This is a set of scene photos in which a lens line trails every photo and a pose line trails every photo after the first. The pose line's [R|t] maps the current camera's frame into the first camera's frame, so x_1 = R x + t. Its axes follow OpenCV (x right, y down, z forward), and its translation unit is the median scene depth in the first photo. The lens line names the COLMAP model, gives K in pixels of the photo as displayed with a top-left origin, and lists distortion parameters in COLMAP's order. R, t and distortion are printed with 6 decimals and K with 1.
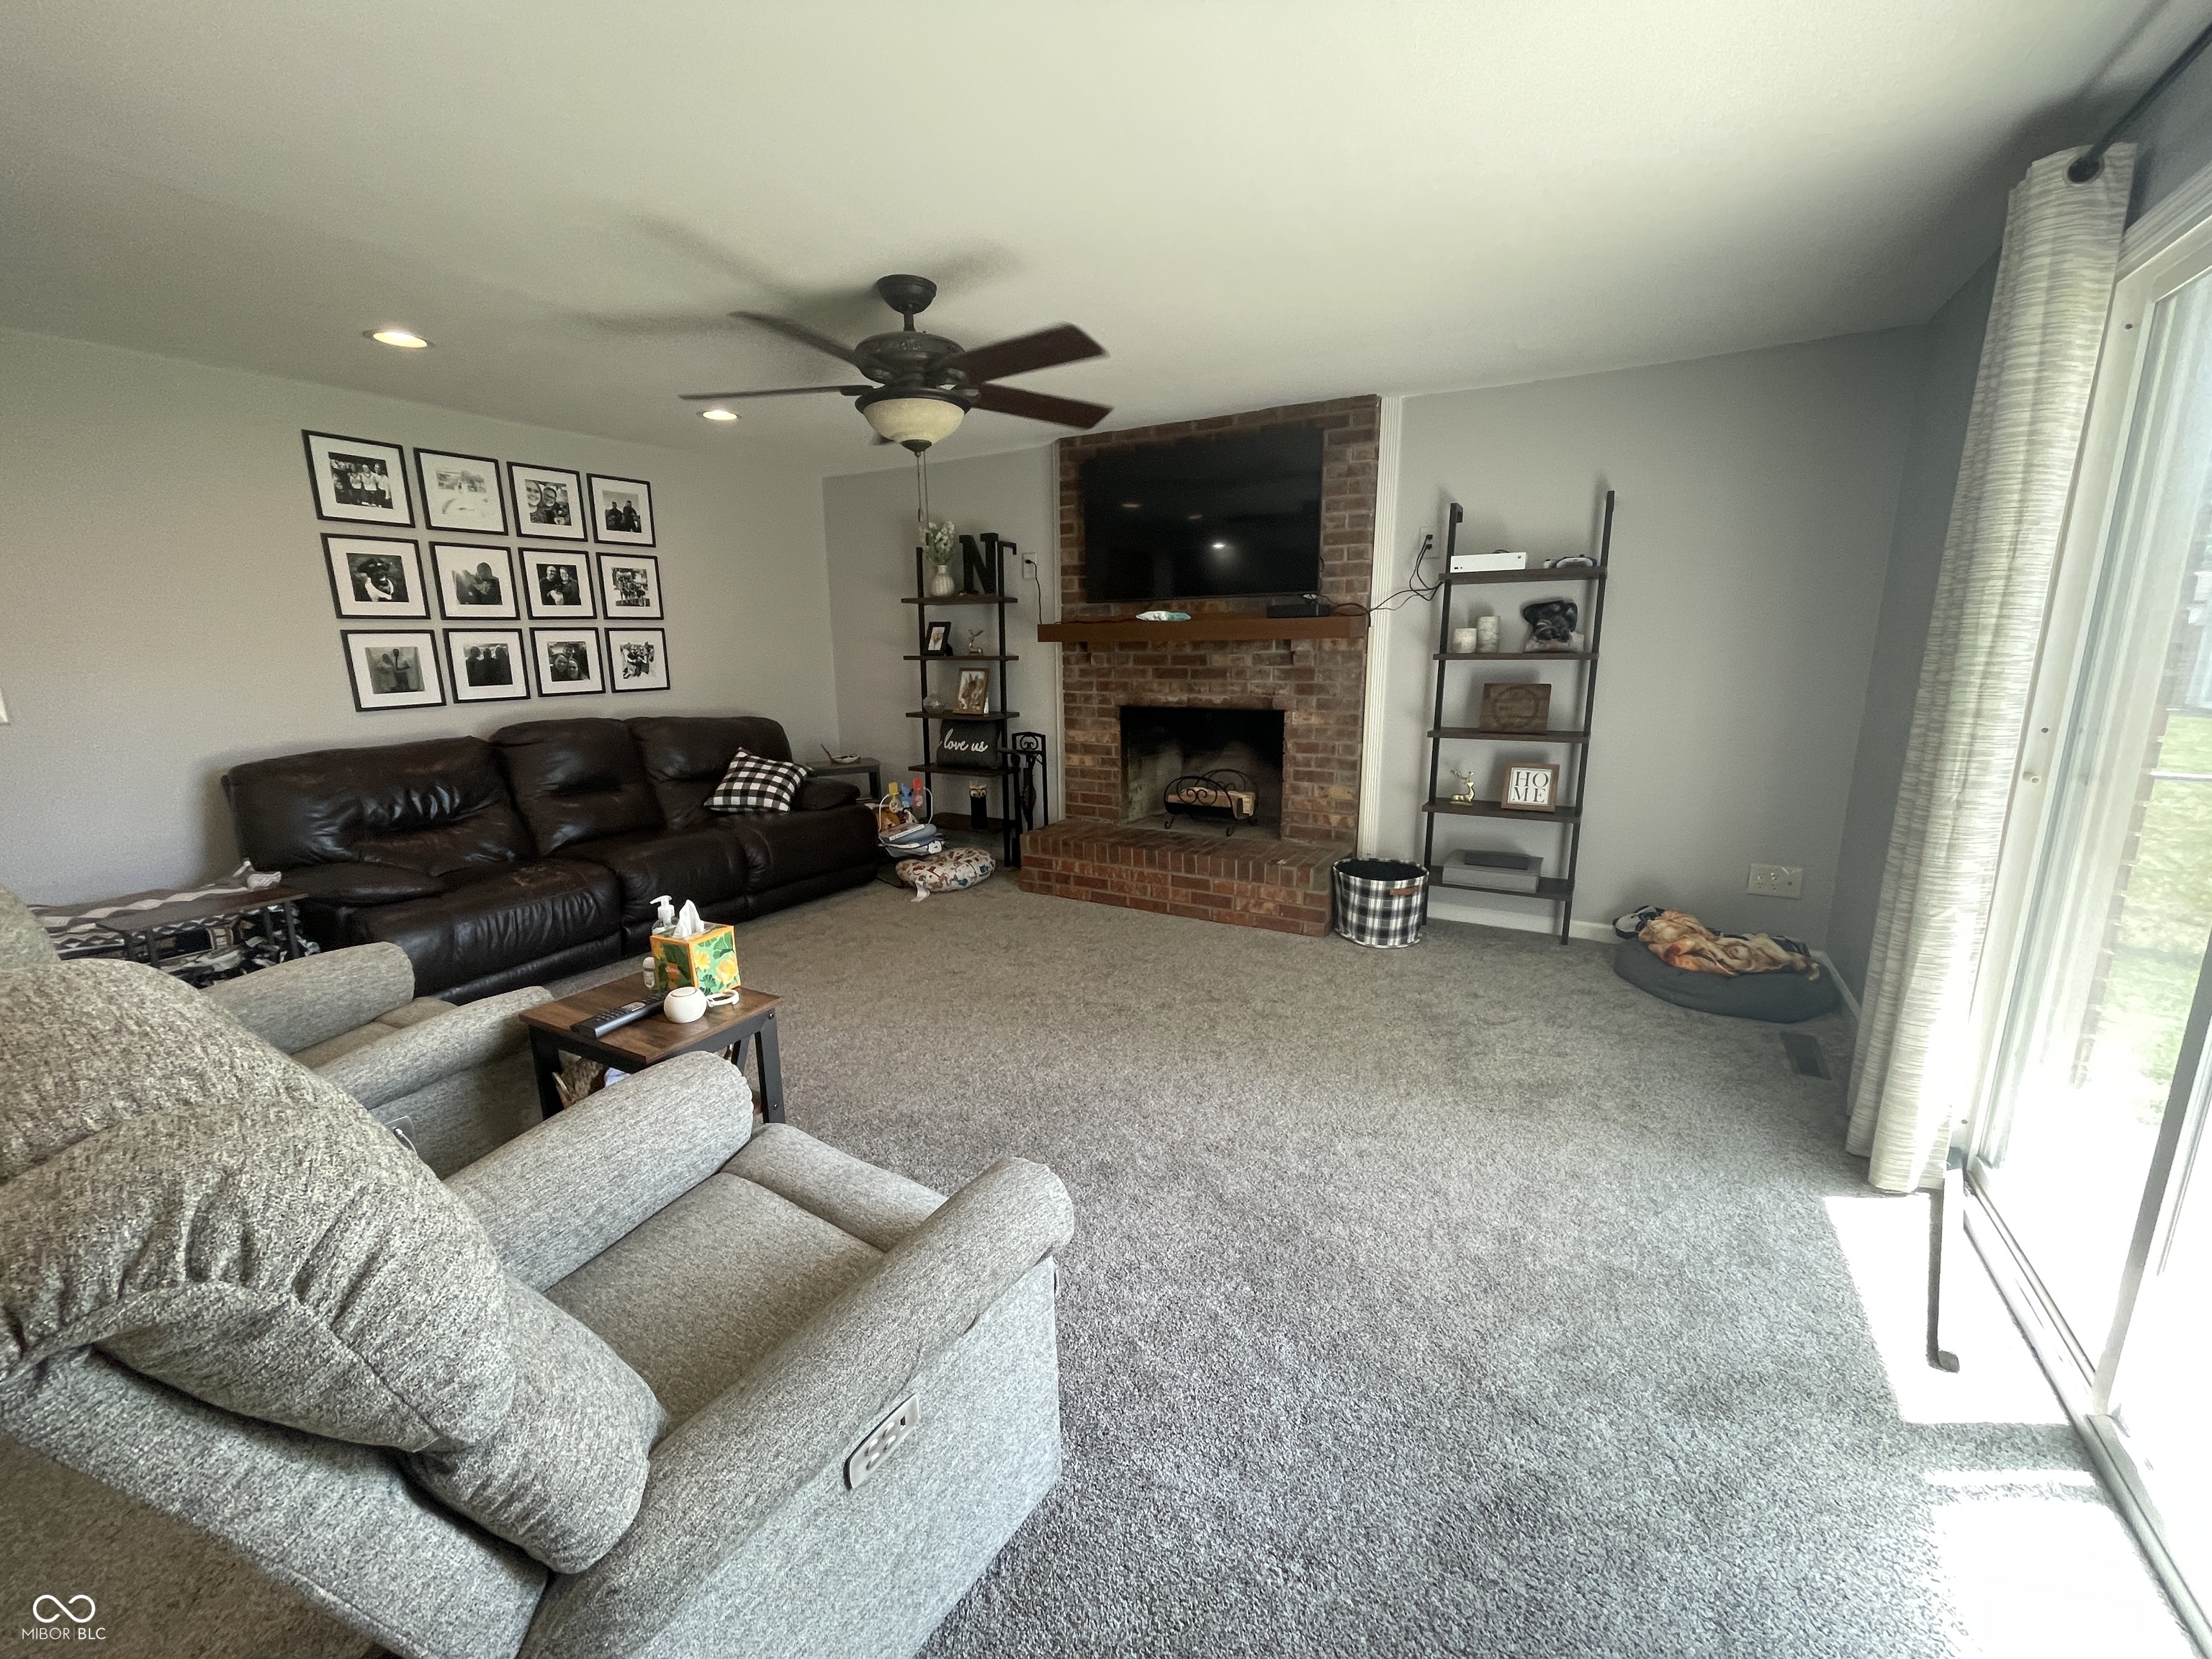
lens RADIAL K [[897.8, 0, 1117.9], [0, 897.8, 838.8], [0, 0, 1]] dist [-0.001707, 0.000119]
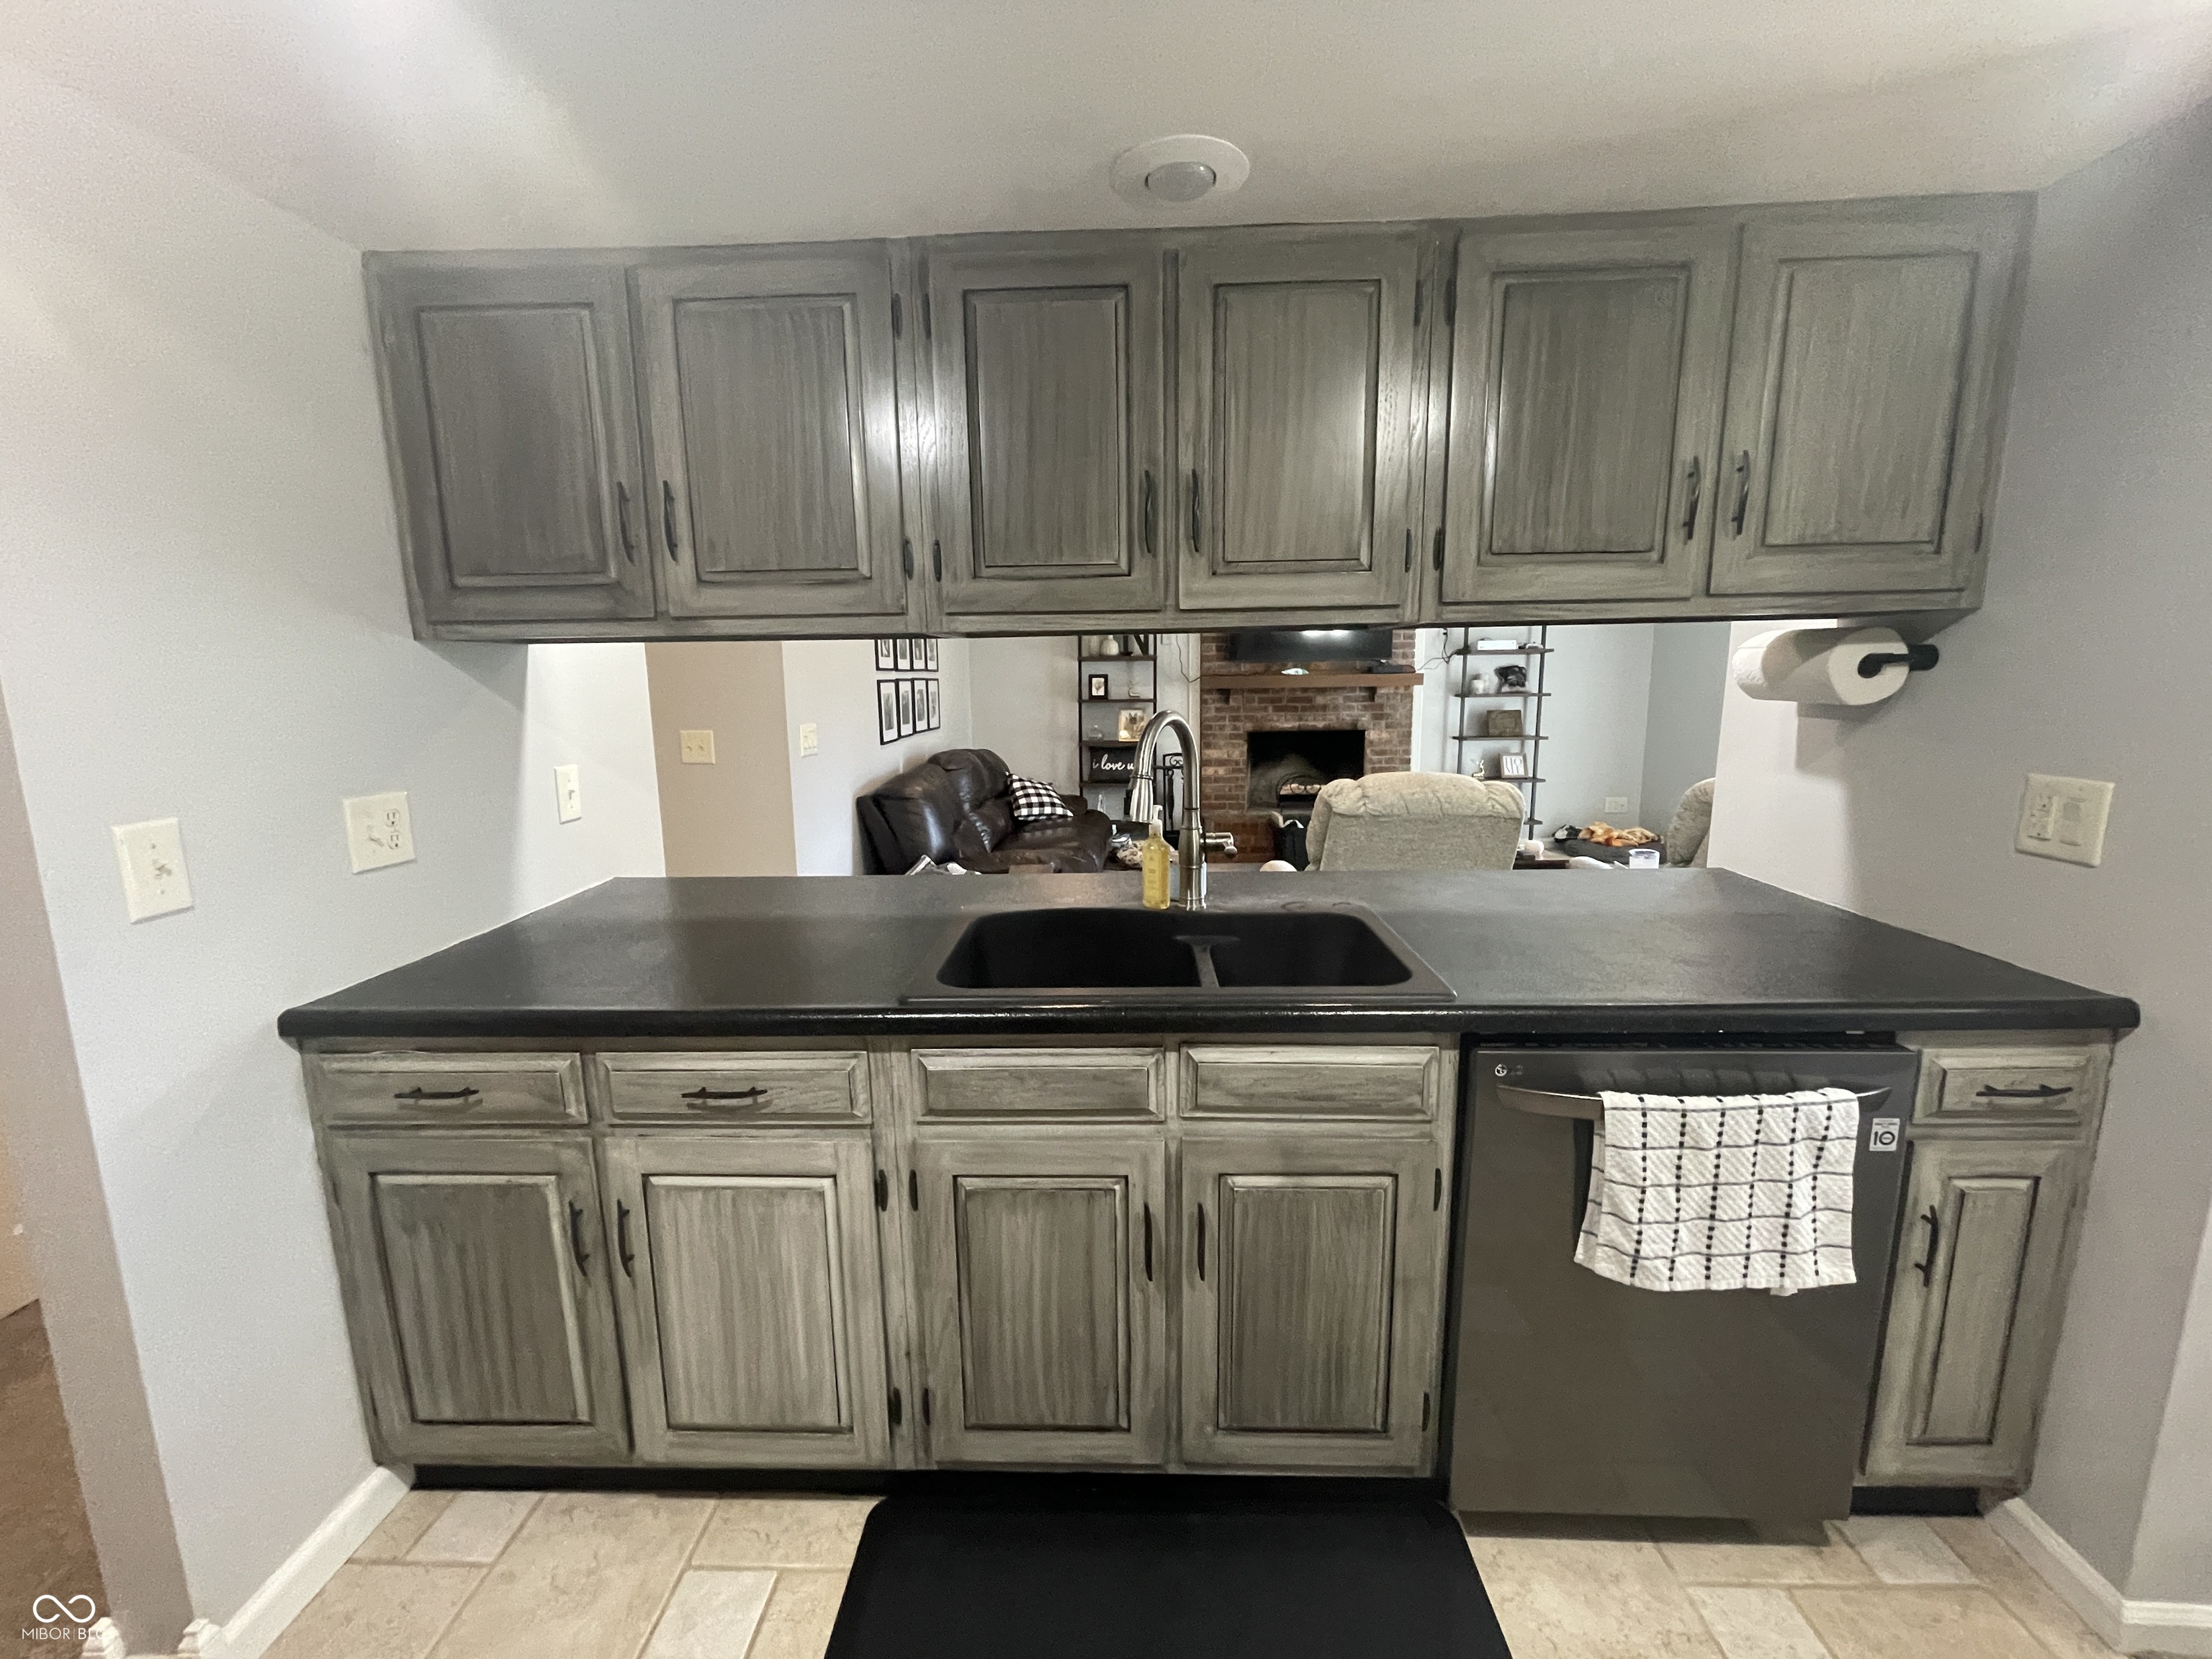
lens RADIAL K [[897.8, 0, 1105.8], [0, 897.8, 838.3], [0, 0, 1]] dist [-0.001707, 0.000119]
pose [[0.882226, -0.081135, 0.463782, -0.978961], [0.105657, 0.994034, -0.027085, 0.044434], [-0.458817, 0.072897, 0.885535, -0.199039]]
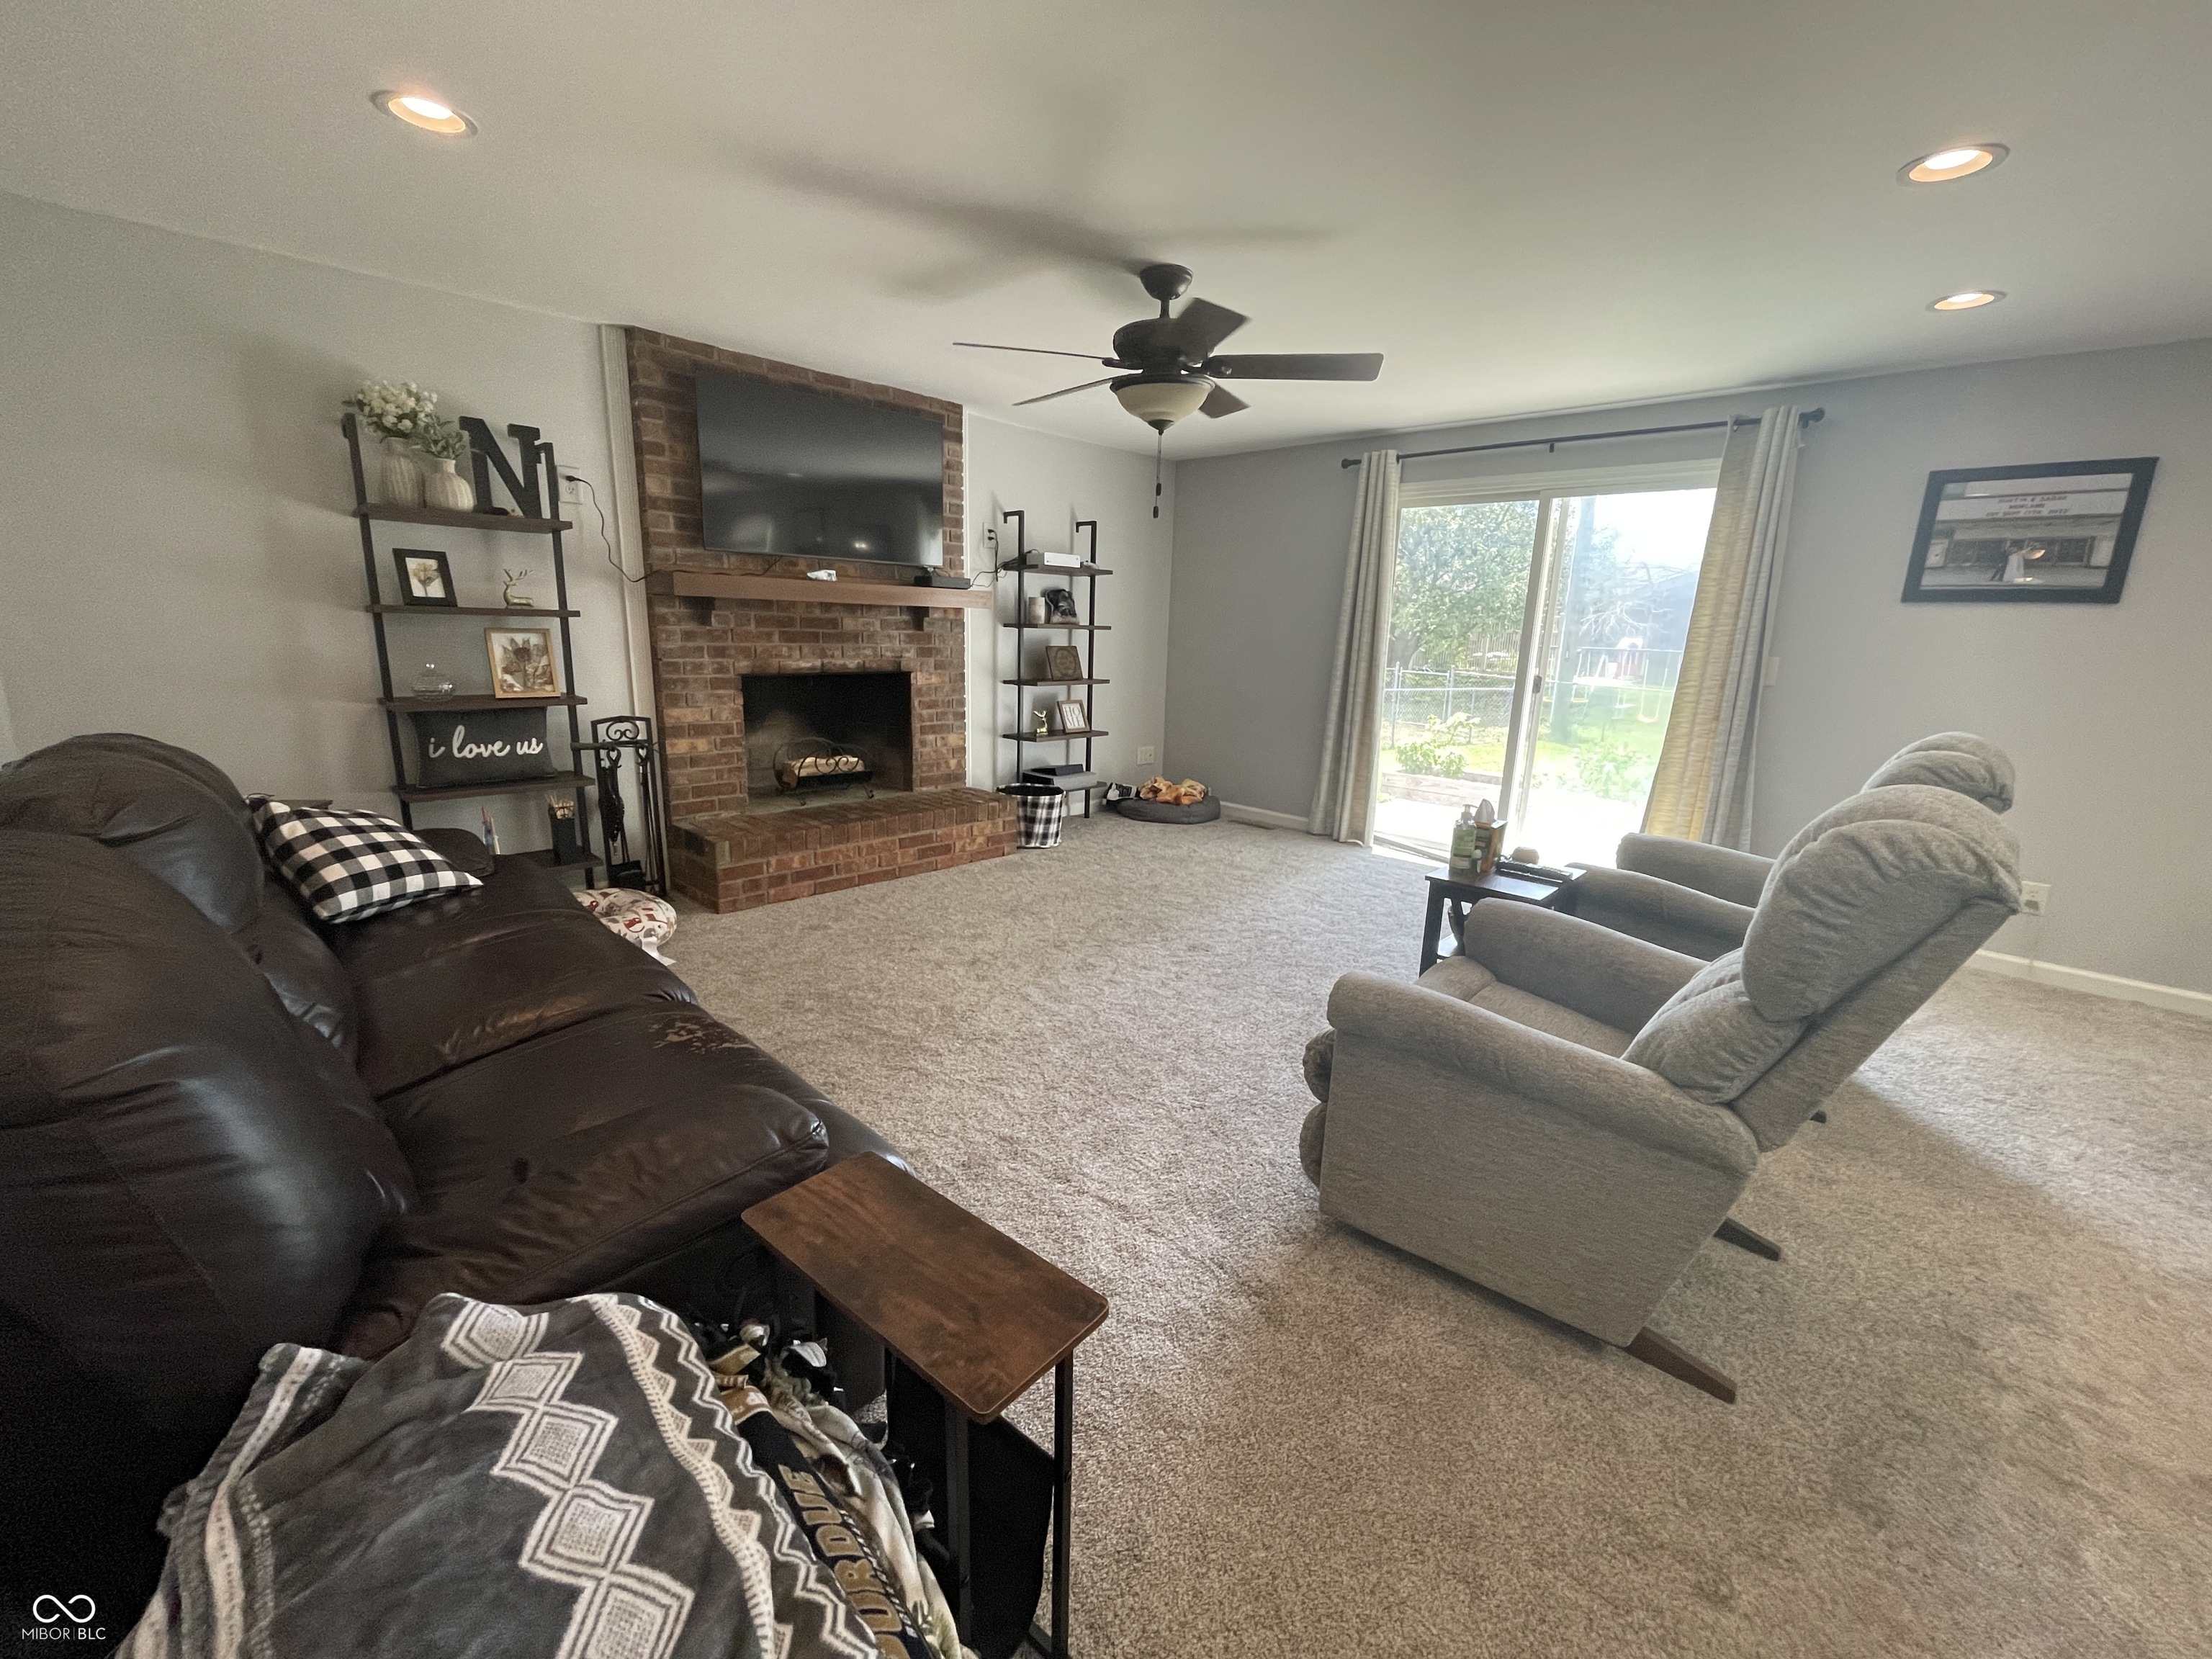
lens RADIAL K [[897.8, 0, 1101.9], [0, 897.8, 832.5], [0, 0, 1]] dist [-0.001707, 0.000119]
pose [[0.243600, -0.203048, 0.948383, -0.825977], [0.173115, 0.971240, 0.163475, -0.089965], [-0.954301, 0.124357, 0.271745, 0.498296]]
